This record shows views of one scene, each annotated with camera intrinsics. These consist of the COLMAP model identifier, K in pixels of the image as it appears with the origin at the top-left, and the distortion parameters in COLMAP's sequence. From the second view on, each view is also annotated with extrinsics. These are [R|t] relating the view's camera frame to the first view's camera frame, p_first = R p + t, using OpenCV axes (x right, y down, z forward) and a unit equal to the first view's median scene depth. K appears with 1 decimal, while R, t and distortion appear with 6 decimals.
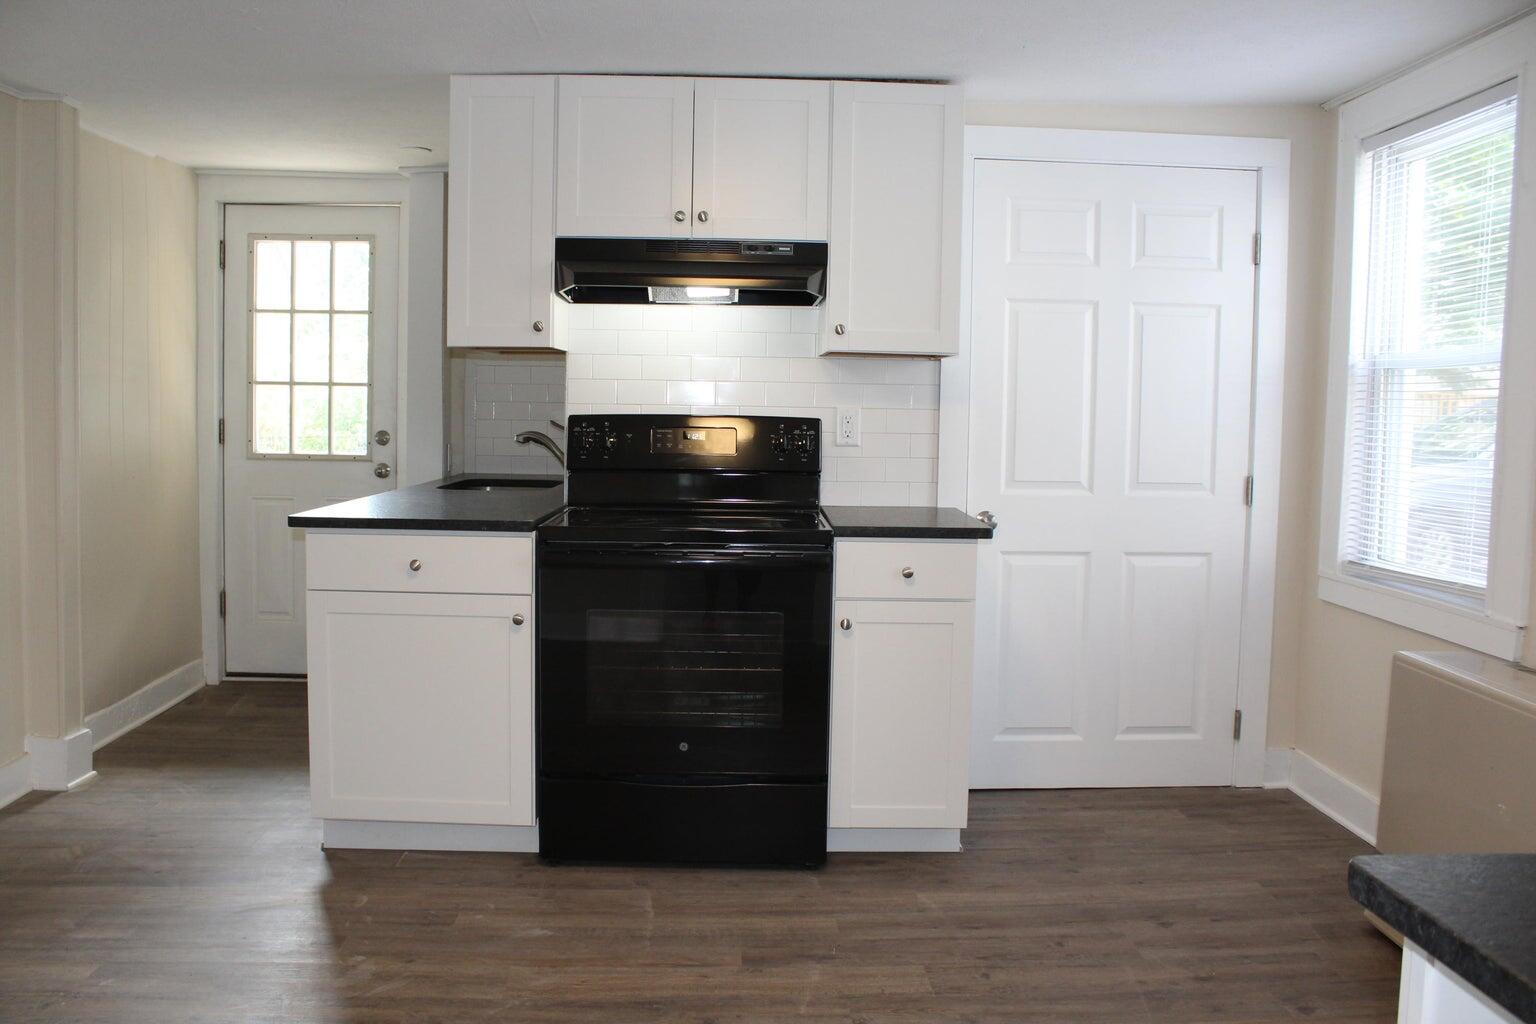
lens RADIAL K [[1262.5, 0, 742.0], [0, 1262.5, 493.0], [0, 0, 1]] dist [-0.151047, 0.110437]
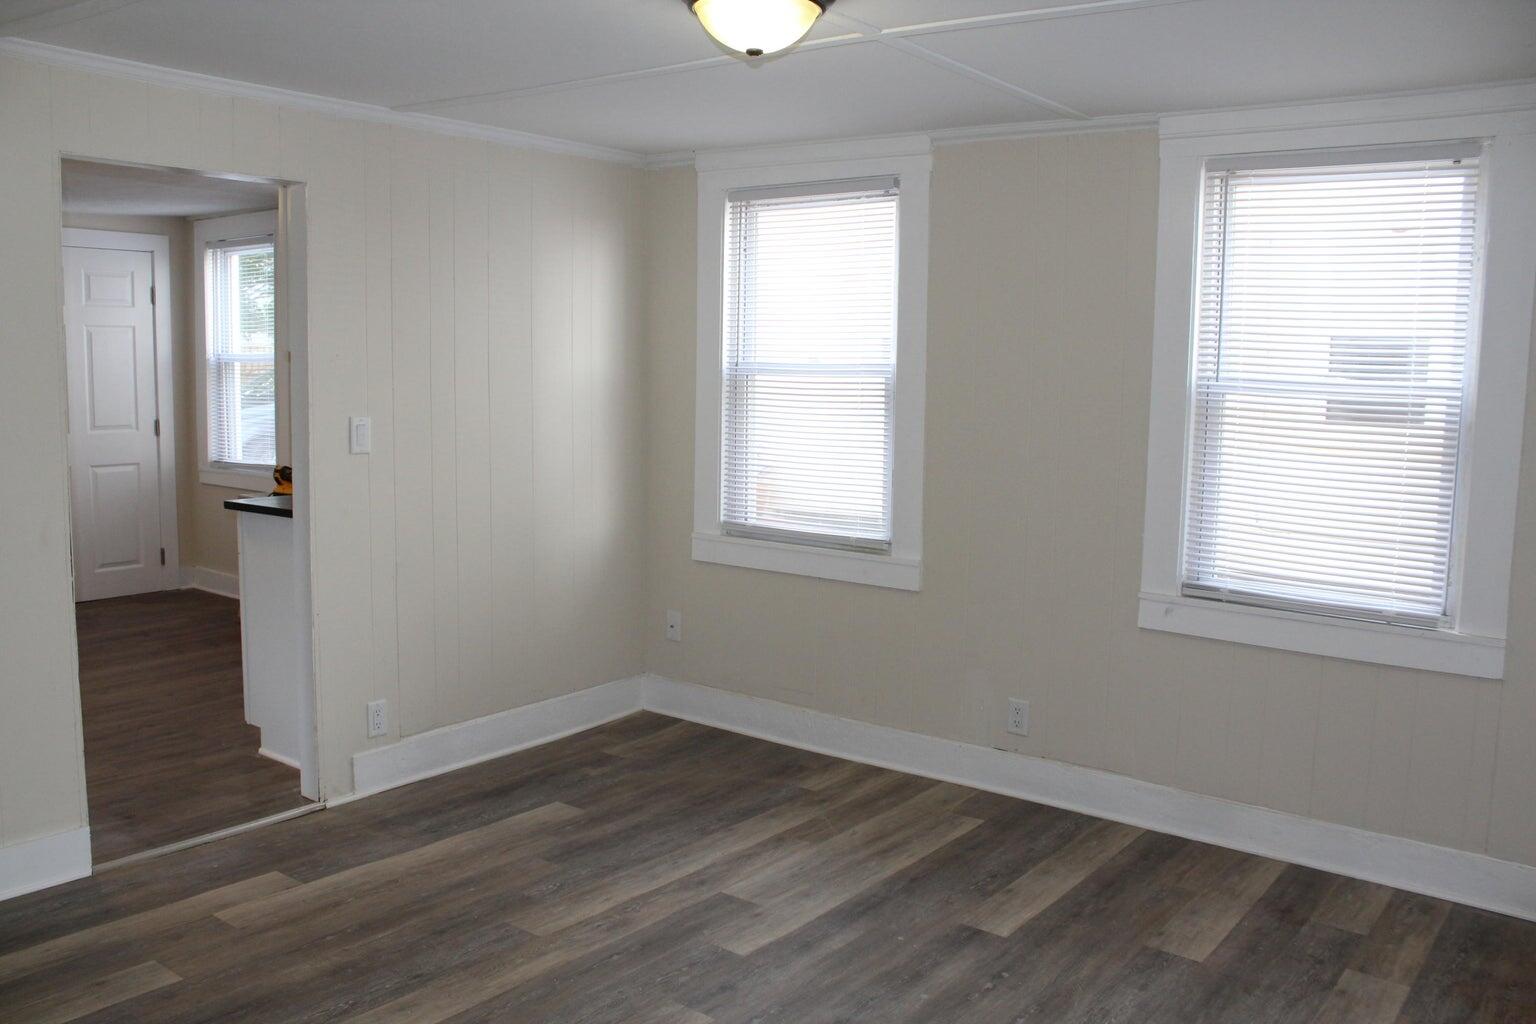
lens RADIAL K [[1262.5, 0, 714.9], [0, 1262.5, 490.3], [0, 0, 1]] dist [-0.151047, 0.110437]
pose [[0.671118, -0.083524, 0.736630, -0.414227], [0.060121, 0.996492, 0.058214, 0.034407], [-0.738908, 0.005219, 0.673786, -0.900134]]
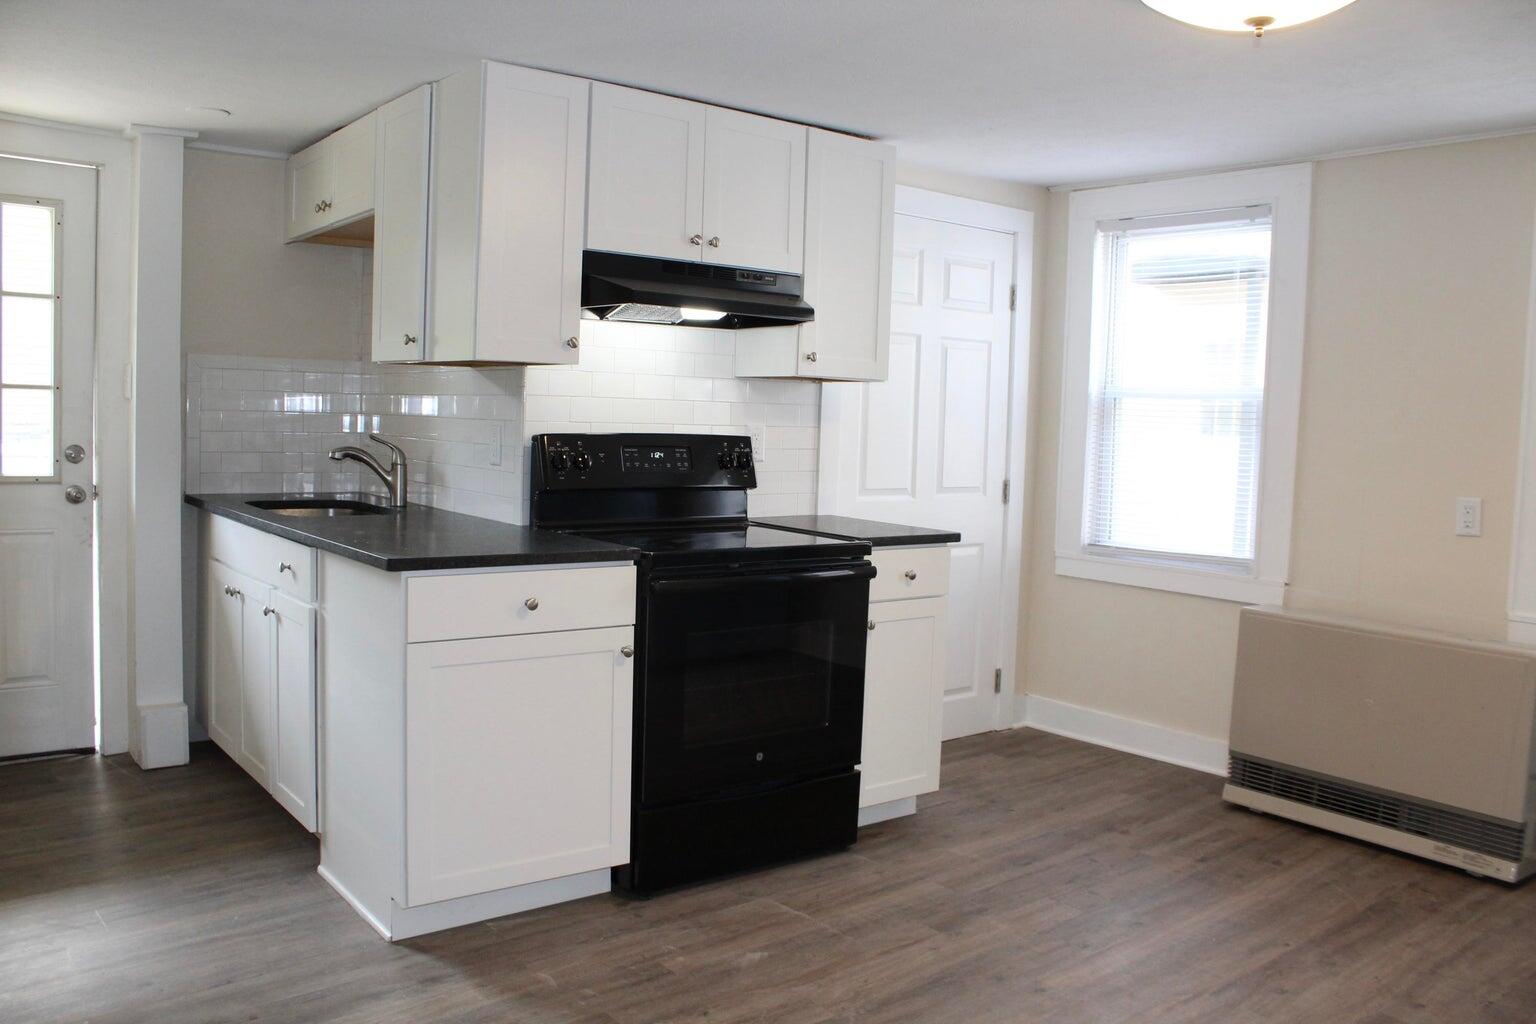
lens RADIAL K [[1262.5, 0, 761.5], [0, 1262.5, 479.1], [0, 0, 1]] dist [-0.151047, 0.110437]
pose [[0.802385, -0.024269, 0.596314, -0.628175], [0.025862, 0.999648, 0.005886, -0.032020], [-0.596247, 0.010699, 0.802730, 0.154860]]
